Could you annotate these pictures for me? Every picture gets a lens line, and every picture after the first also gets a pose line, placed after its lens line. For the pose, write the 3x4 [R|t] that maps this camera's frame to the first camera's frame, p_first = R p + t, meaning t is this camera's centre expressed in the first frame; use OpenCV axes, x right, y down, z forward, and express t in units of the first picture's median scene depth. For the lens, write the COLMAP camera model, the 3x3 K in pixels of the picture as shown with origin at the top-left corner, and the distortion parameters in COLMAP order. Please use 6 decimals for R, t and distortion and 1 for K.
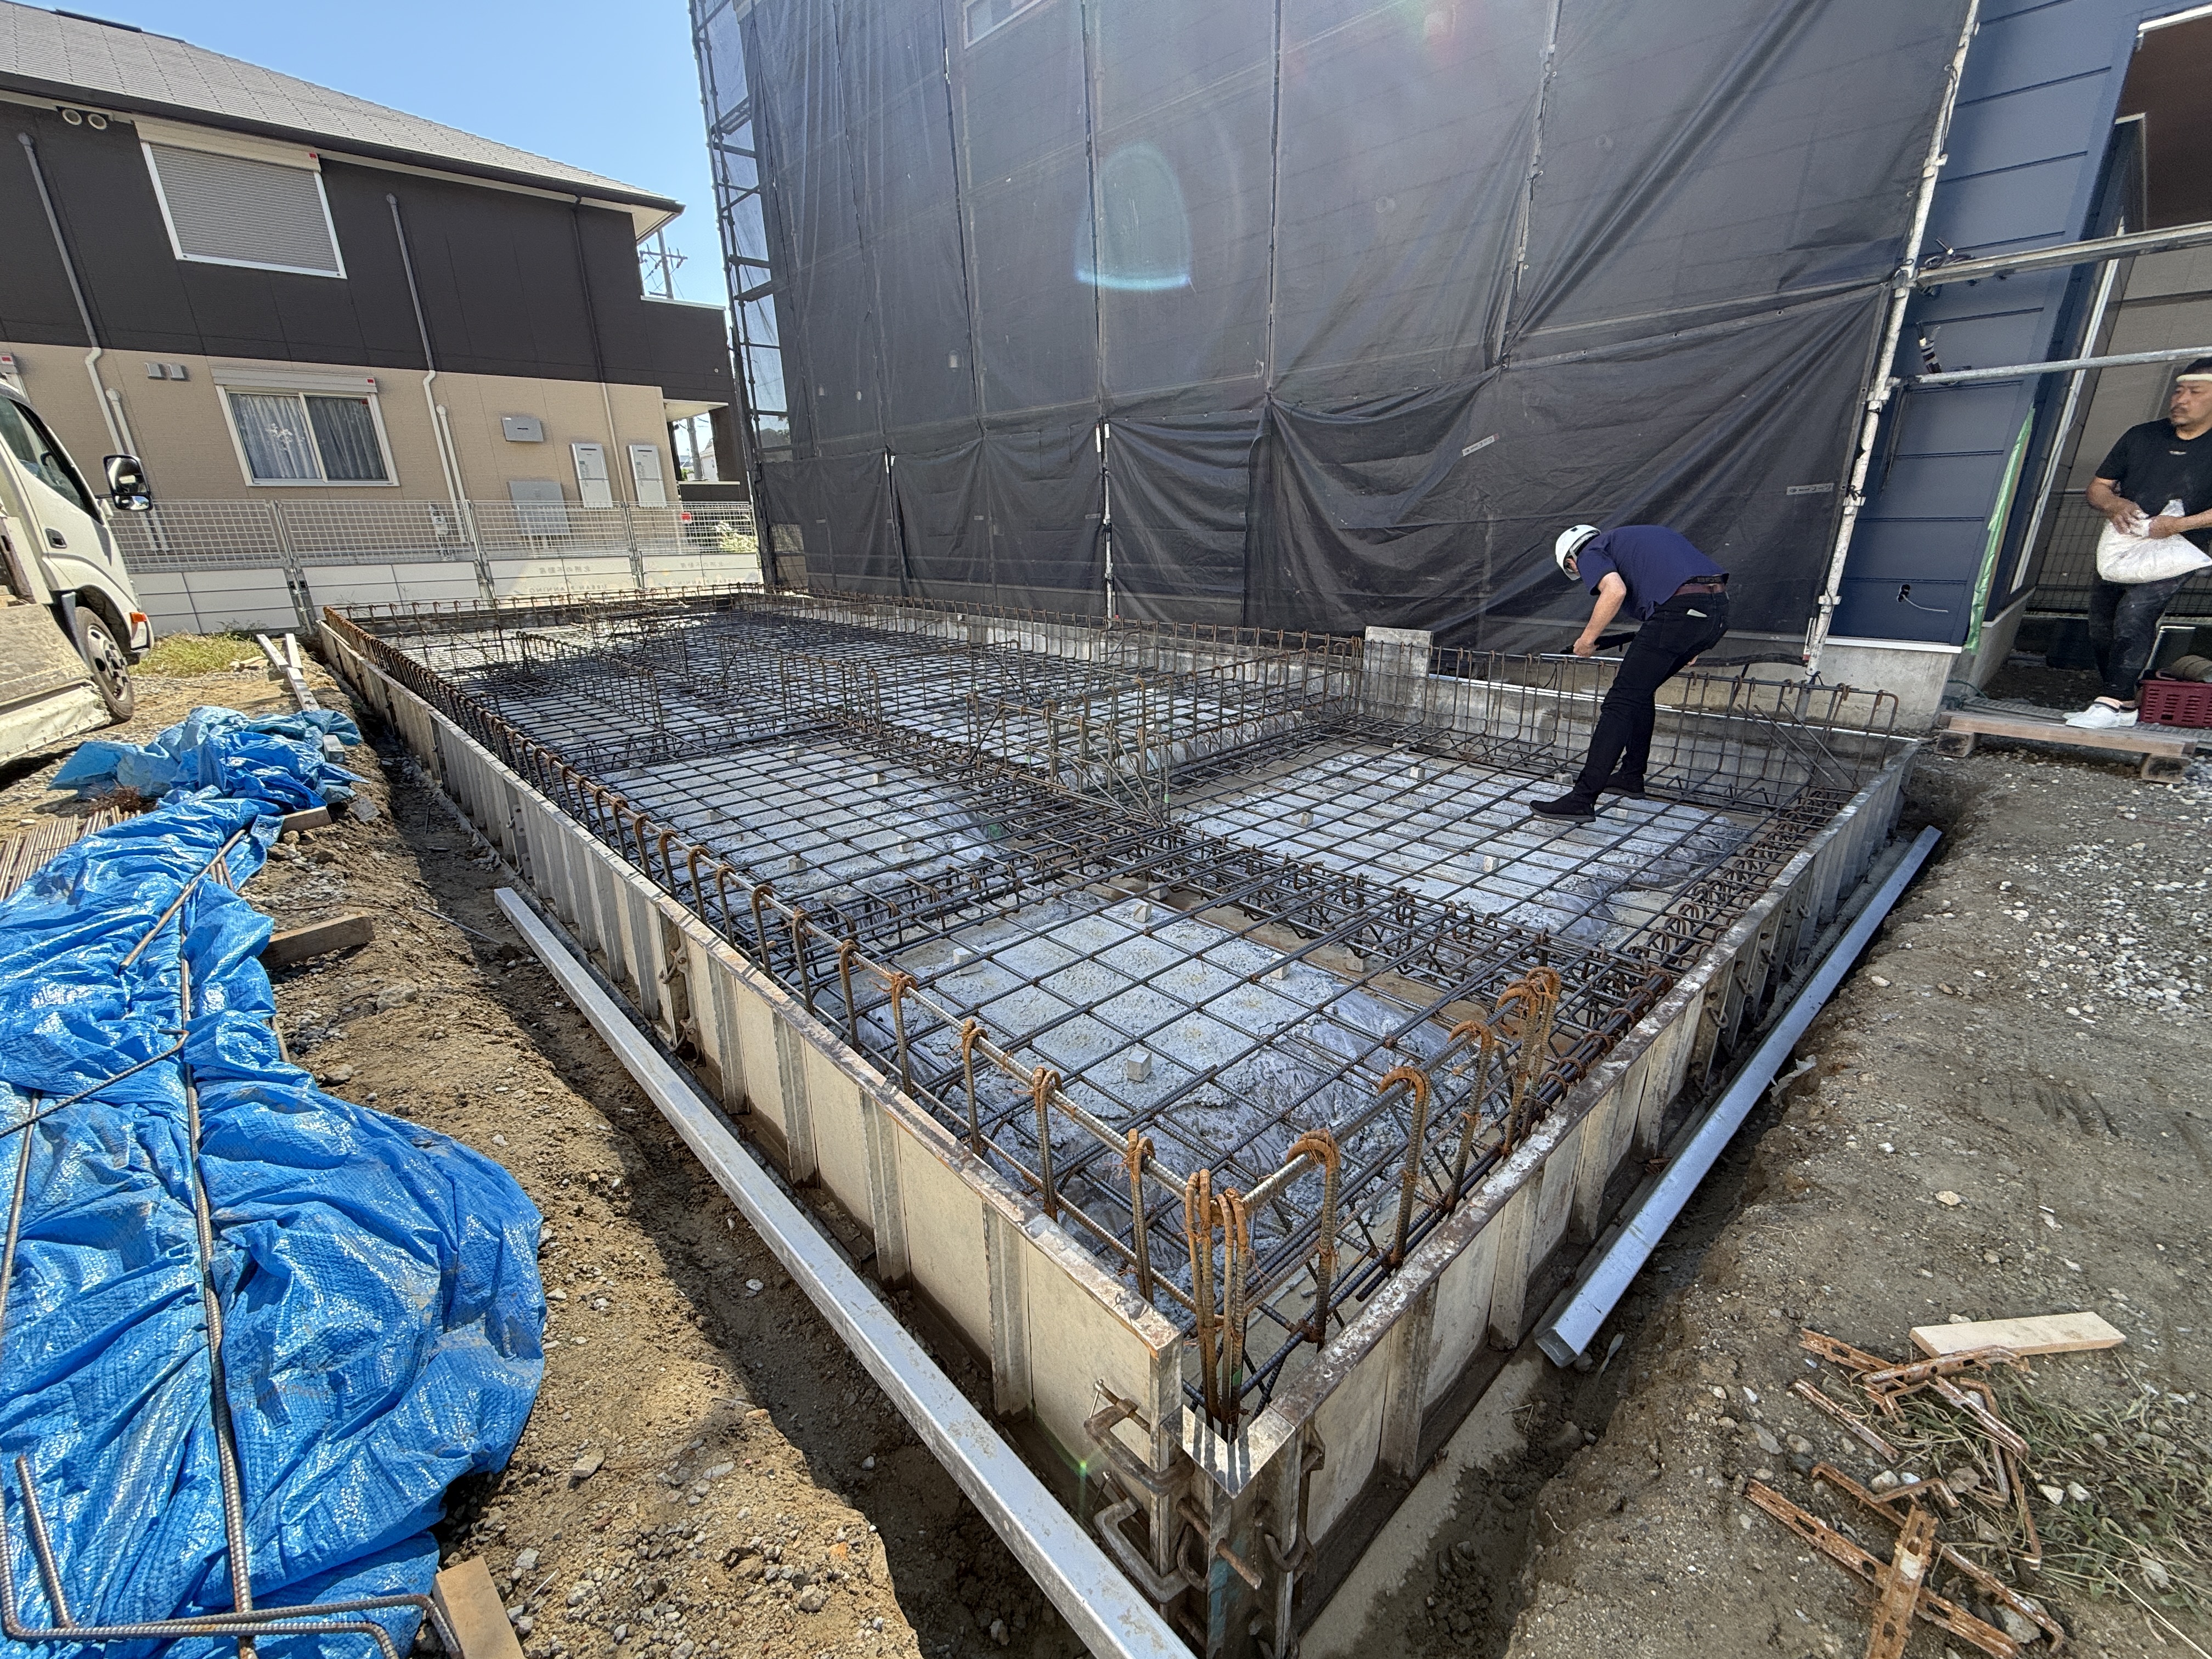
lens RADIAL K [[913.4, 0, 1115.1], [0, 913.4, 834.1], [0, 0, 1]] dist [-0.001377, -0.000475]
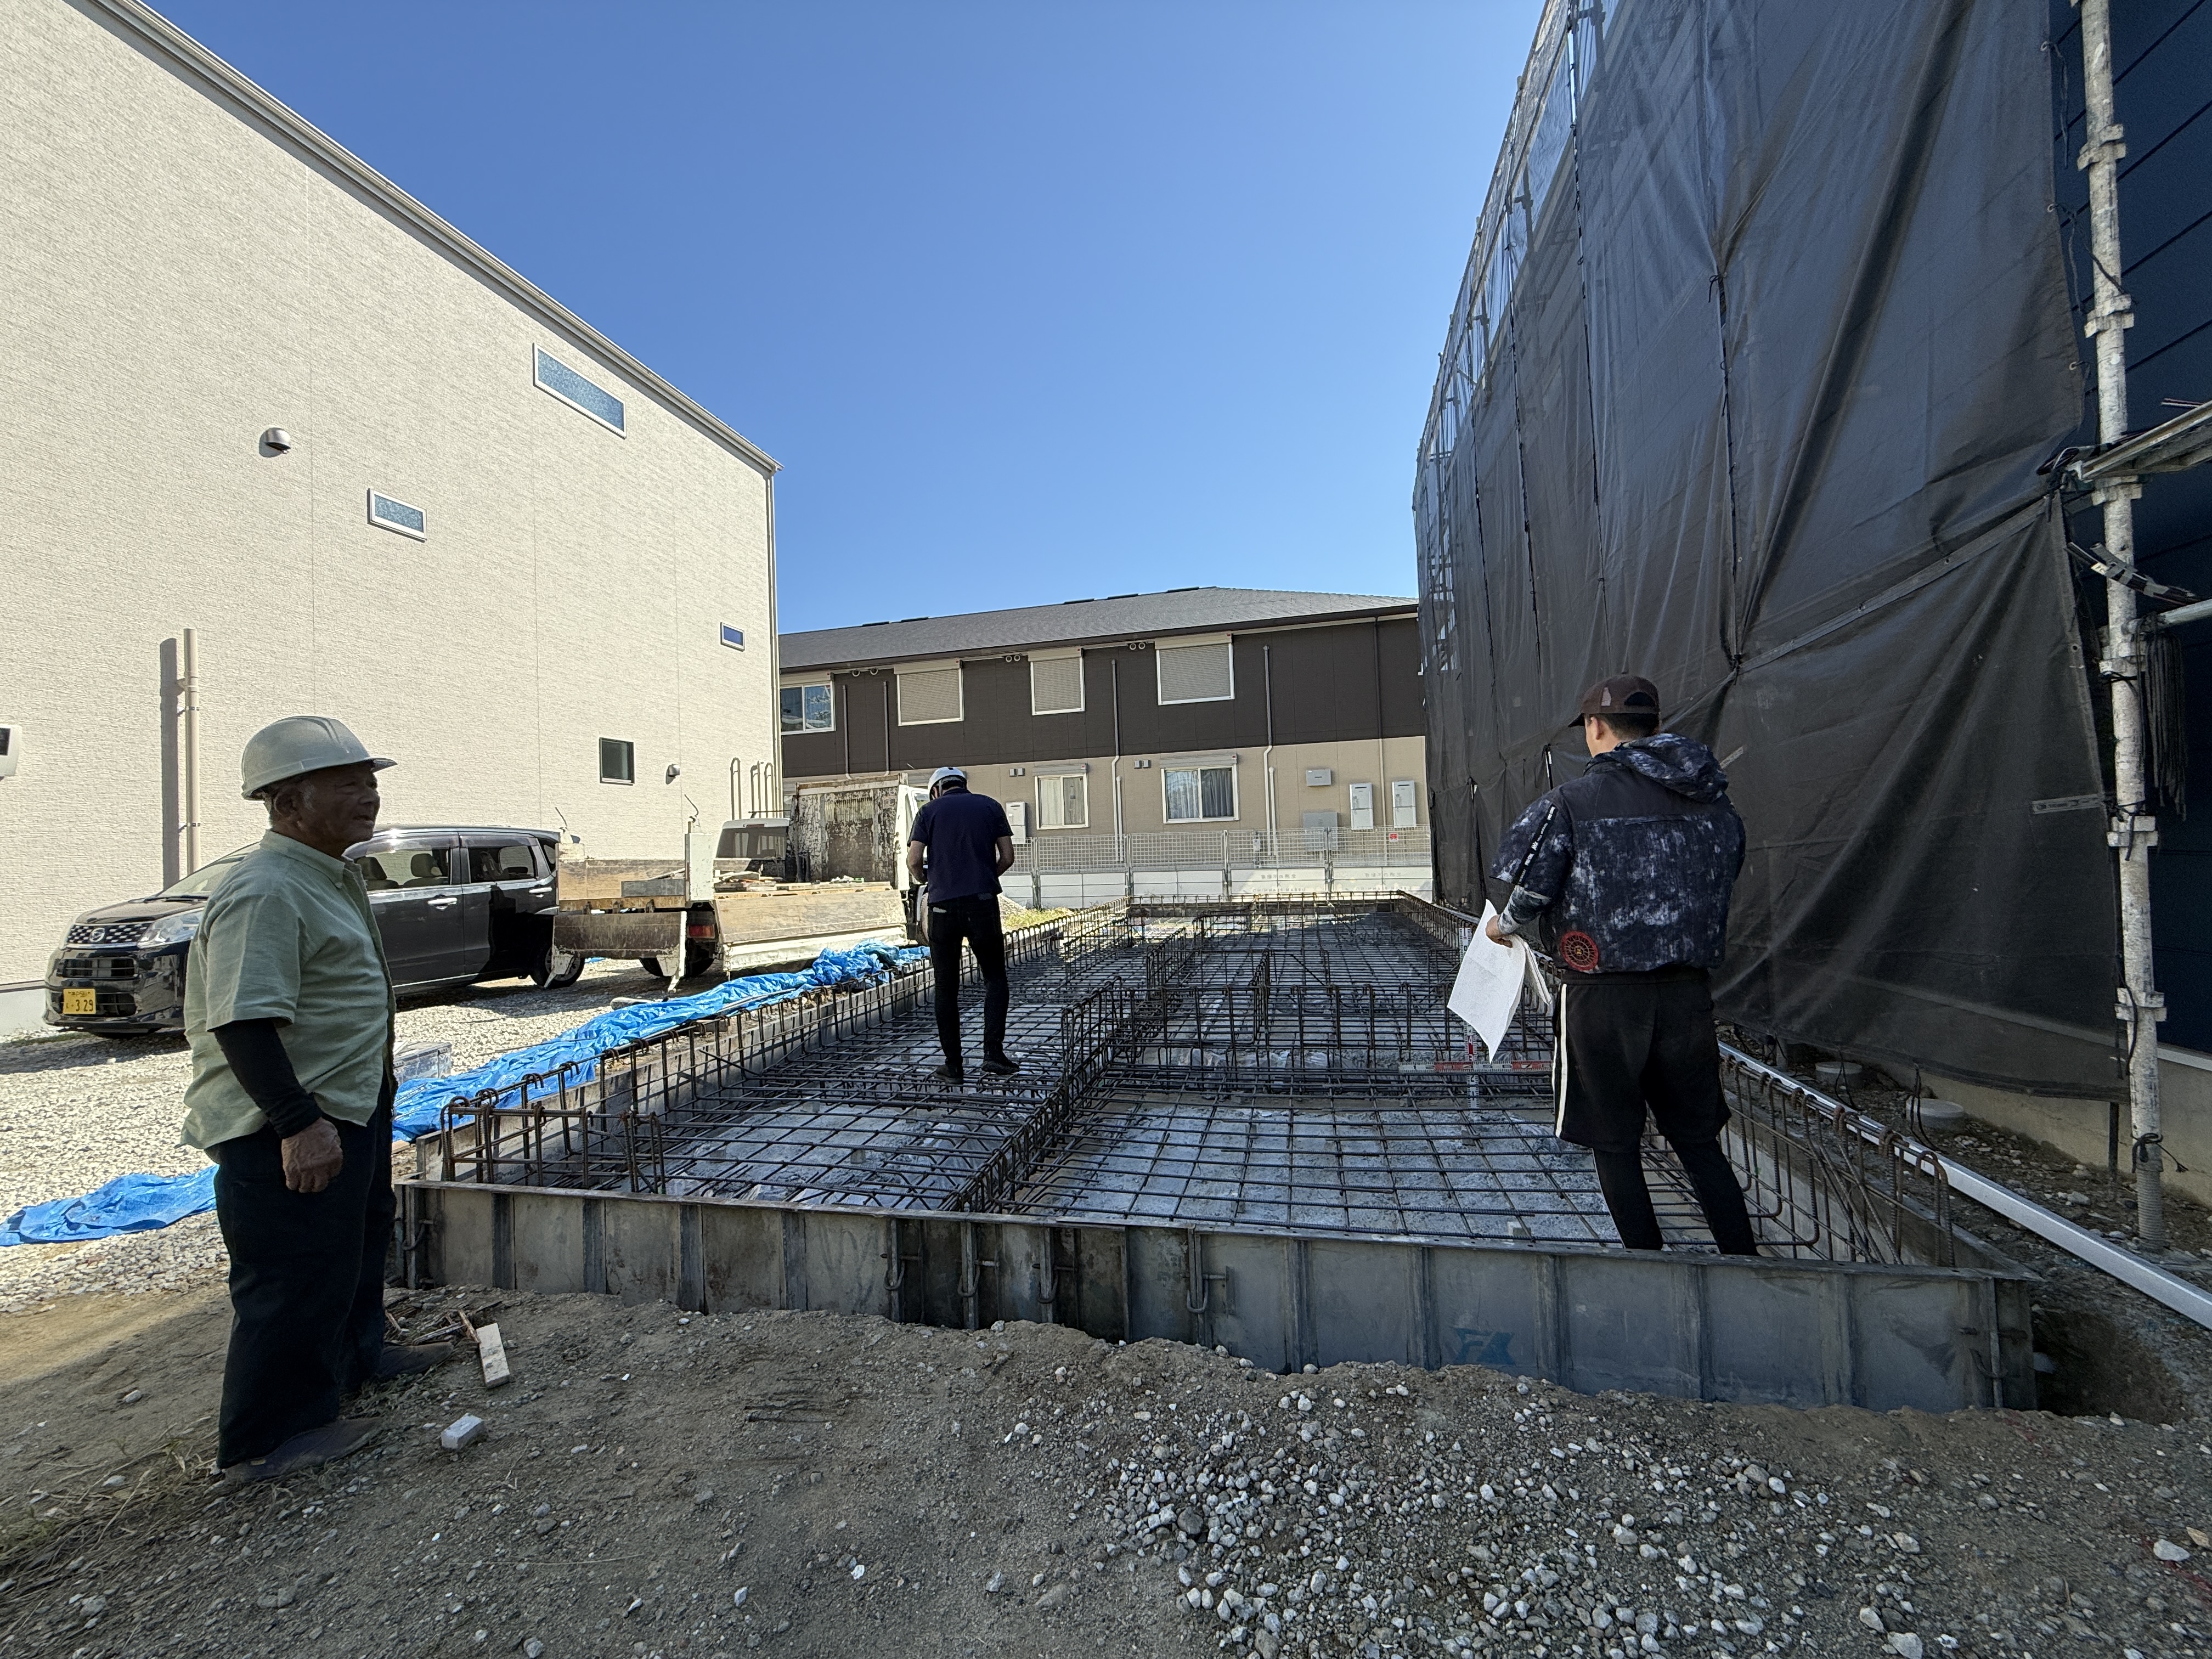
lens RADIAL K [[883.7, 0, 1100.1], [0, 883.7, 835.5], [0, 0, 1]] dist [0.009393, -0.002017]
pose [[0.552081, -0.020157, -0.833547, 0.346910], [-0.244003, 0.952036, -0.184632, -0.040247], [0.797288, 0.305320, 0.520683, 0.084151]]
